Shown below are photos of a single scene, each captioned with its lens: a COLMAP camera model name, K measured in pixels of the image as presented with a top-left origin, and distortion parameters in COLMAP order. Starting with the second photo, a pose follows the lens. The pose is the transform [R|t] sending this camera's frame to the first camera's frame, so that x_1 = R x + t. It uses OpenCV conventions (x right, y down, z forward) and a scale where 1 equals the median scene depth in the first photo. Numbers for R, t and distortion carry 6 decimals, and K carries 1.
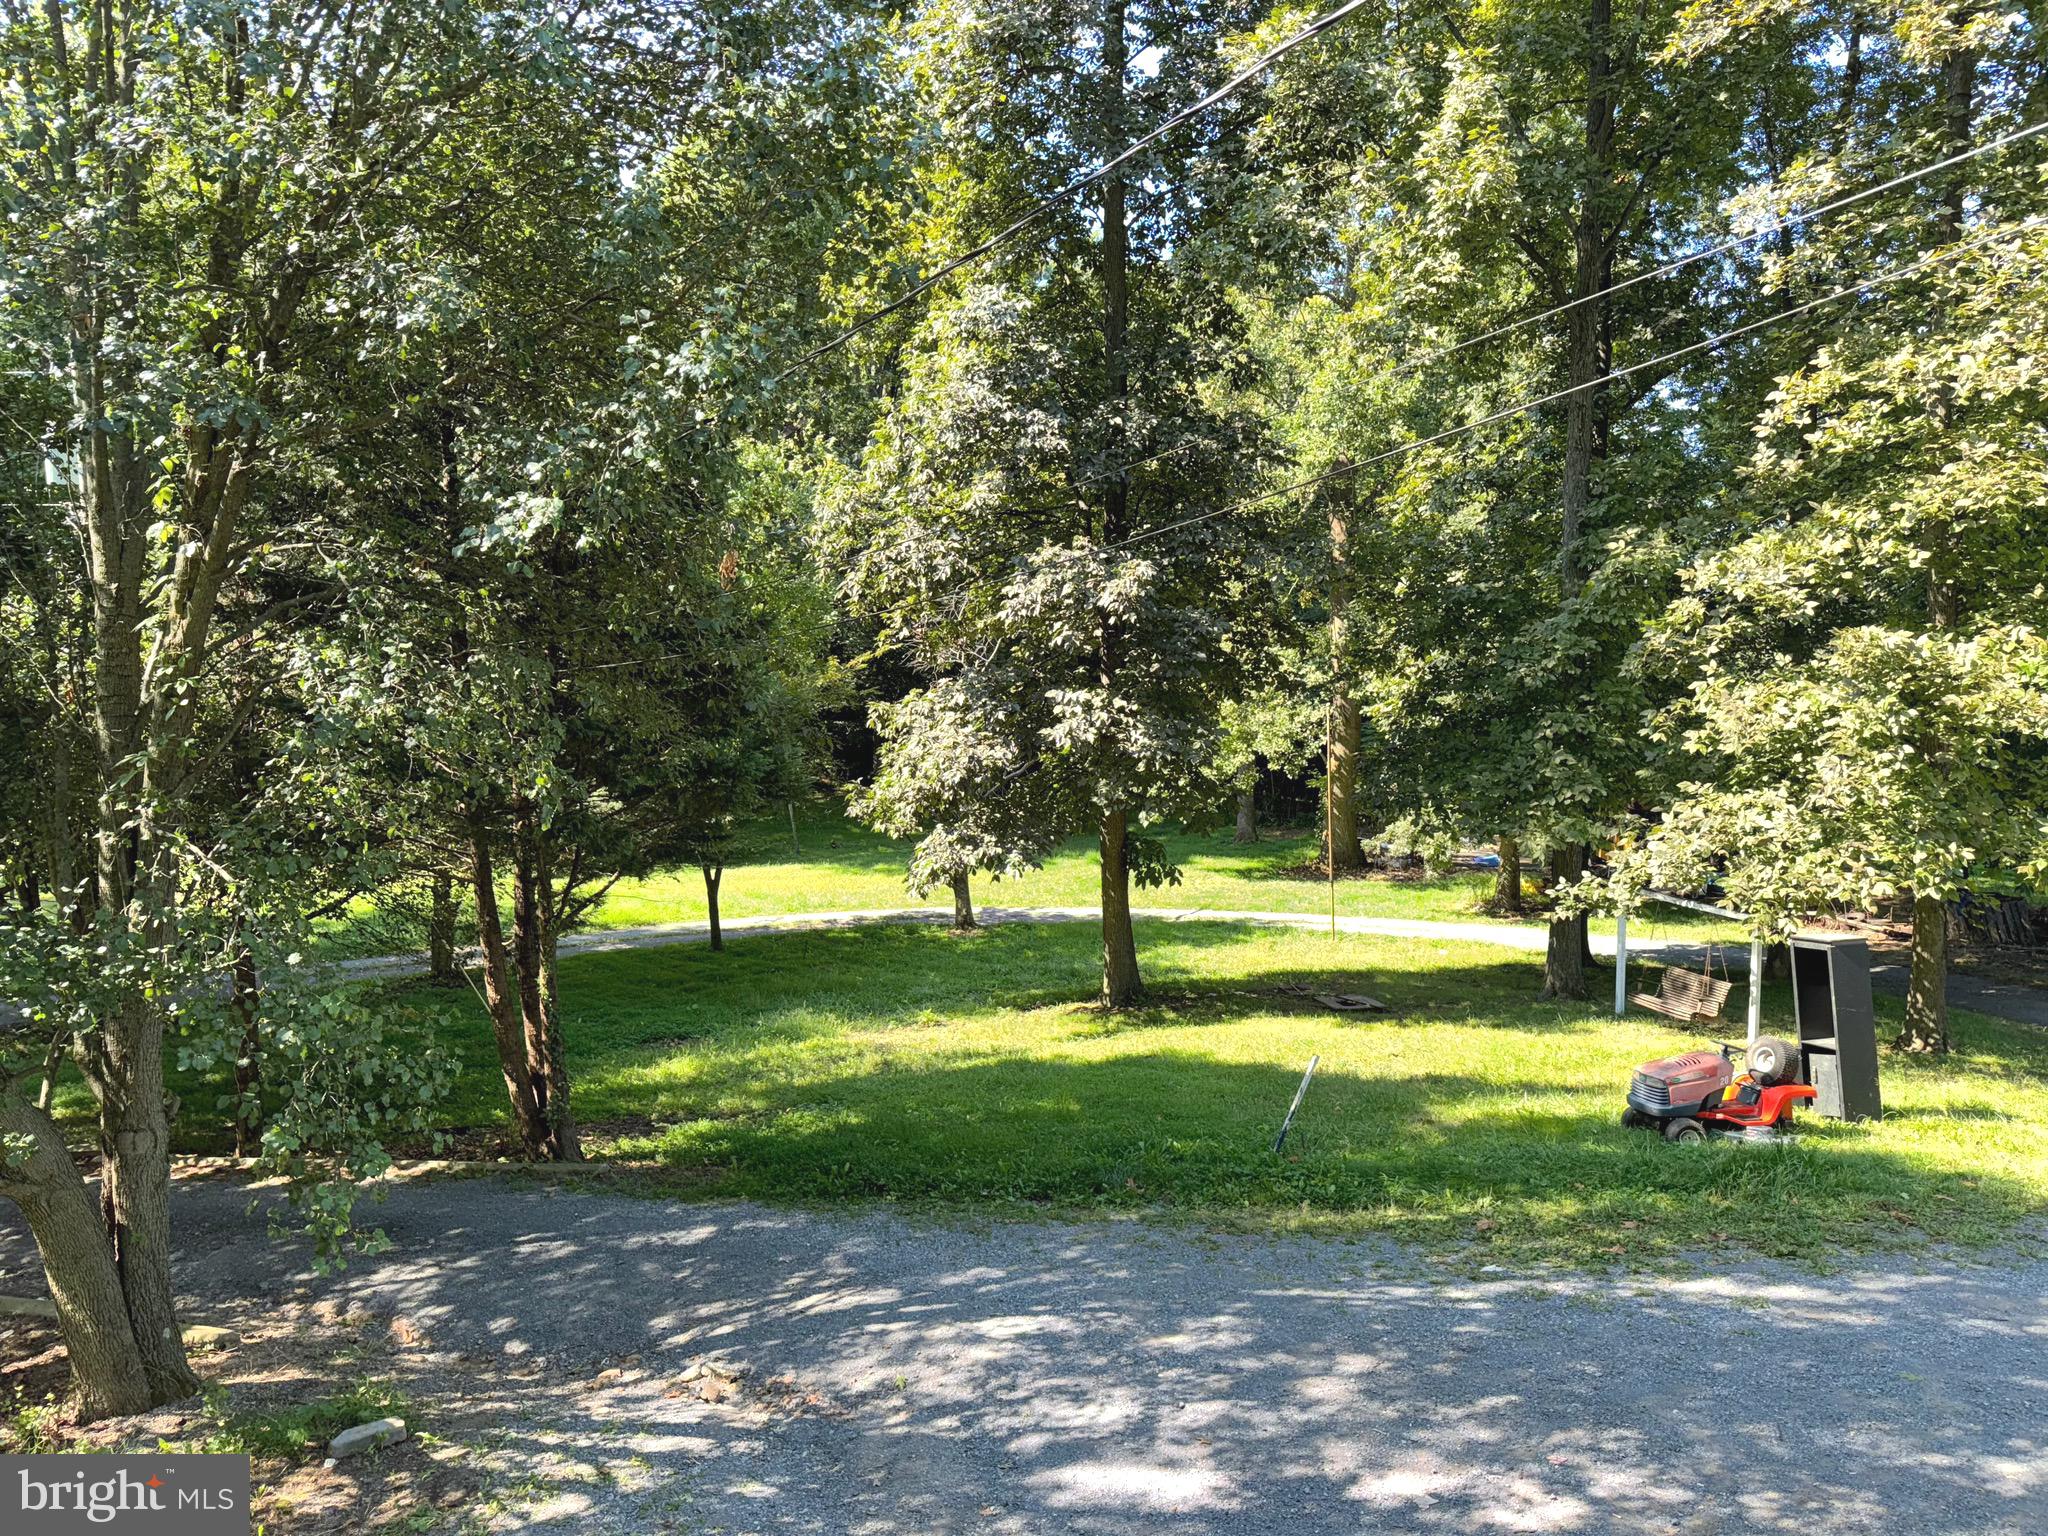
lens RADIAL K [[1362.0, 0, 1024.0], [0, 1362.0, 768.0], [0, 0, 1]] dist [0.063026, -0.000920]
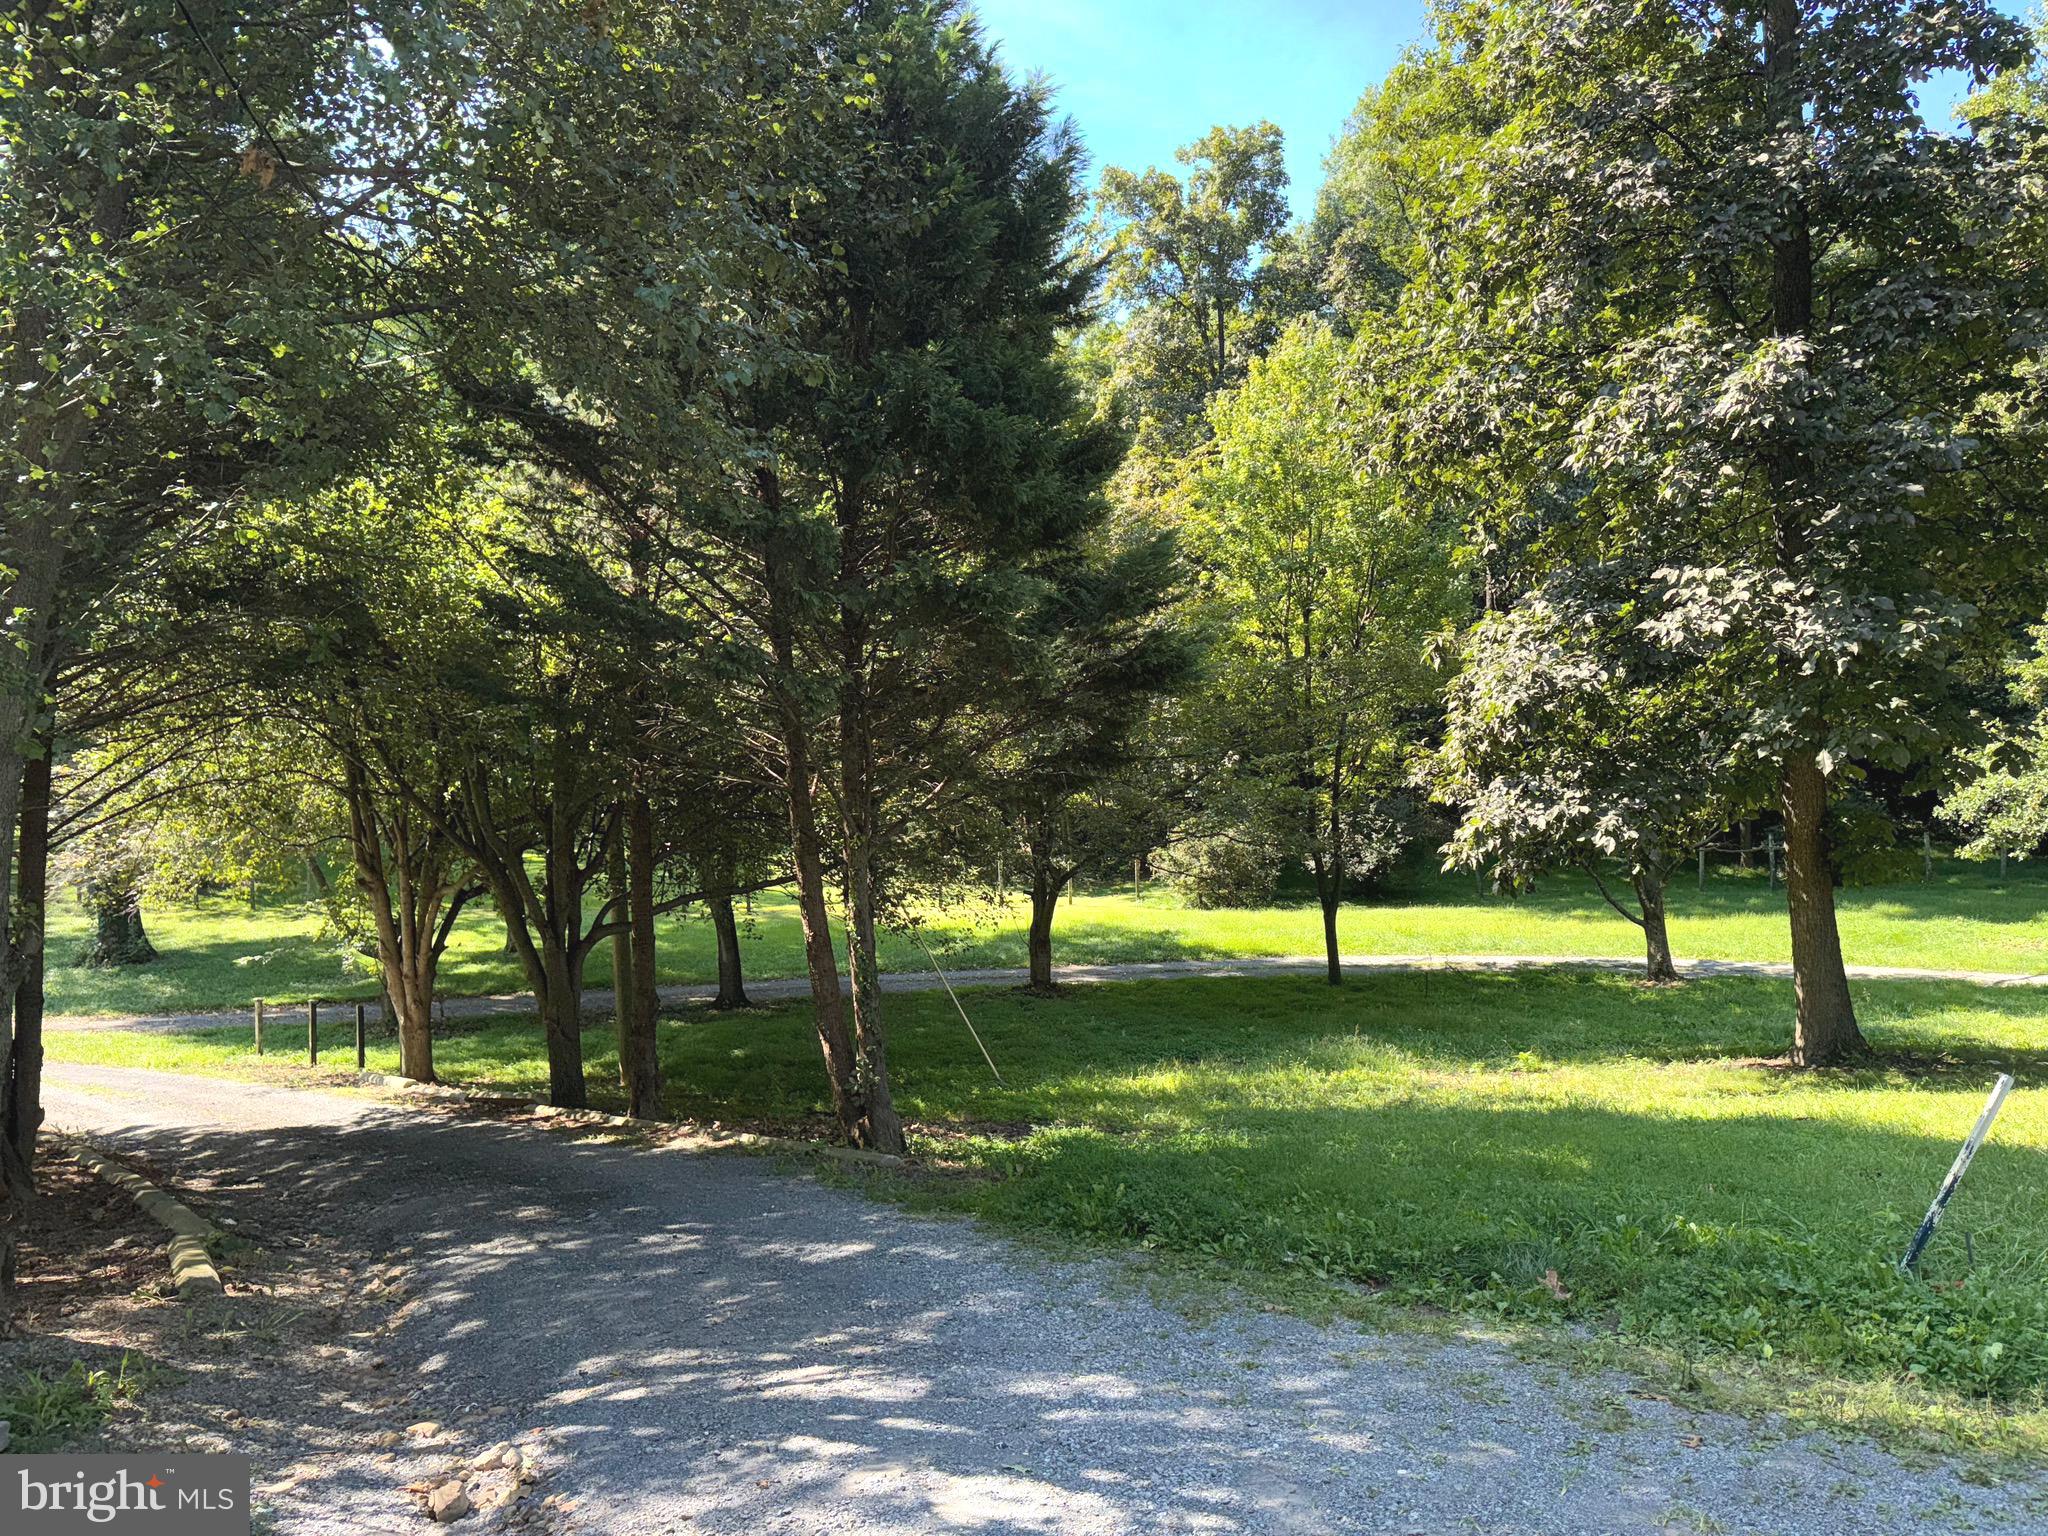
lens RADIAL K [[1439.0, 0, 1027.3], [0, 1439.0, 764.4], [0, 0, 1]] dist [-0.004107, -0.006334]
pose [[0.869241, -0.023566, -0.493827, 0.096132], [-0.002367, 0.998653, -0.051825, 0.076560], [0.494384, 0.046217, 0.868014, 0.236549]]
